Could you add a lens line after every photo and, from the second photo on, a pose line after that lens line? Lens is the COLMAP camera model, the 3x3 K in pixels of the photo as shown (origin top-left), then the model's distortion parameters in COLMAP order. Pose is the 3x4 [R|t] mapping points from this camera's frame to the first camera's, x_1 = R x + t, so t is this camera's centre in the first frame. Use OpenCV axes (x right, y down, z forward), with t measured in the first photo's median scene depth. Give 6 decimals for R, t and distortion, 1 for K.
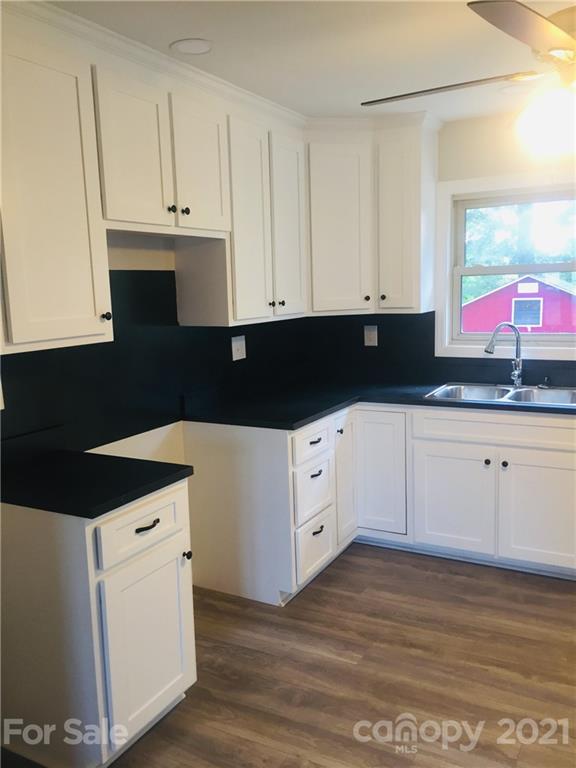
lens RADIAL K [[643.4, 0, 288.0], [0, 643.4, 384.0], [0, 0, 1]] dist [0.067872, -0.105832]
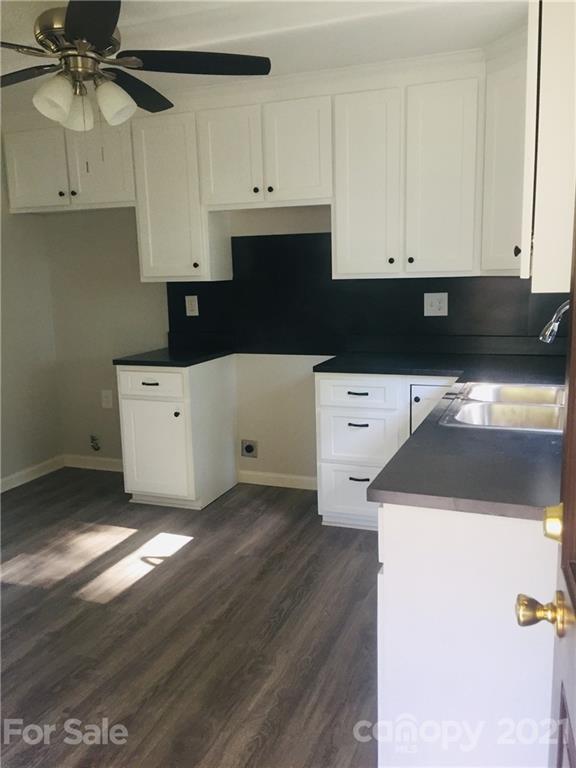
lens RADIAL K [[643.4, 0, 288.0], [0, 643.4, 384.0], [0, 0, 1]] dist [0.067872, -0.105832]
pose [[0.164248, 0.224170, -0.960609, 1.124693], [-0.123478, 0.970848, 0.205447, -0.144058], [0.978660, 0.084870, 0.187140, 0.750040]]
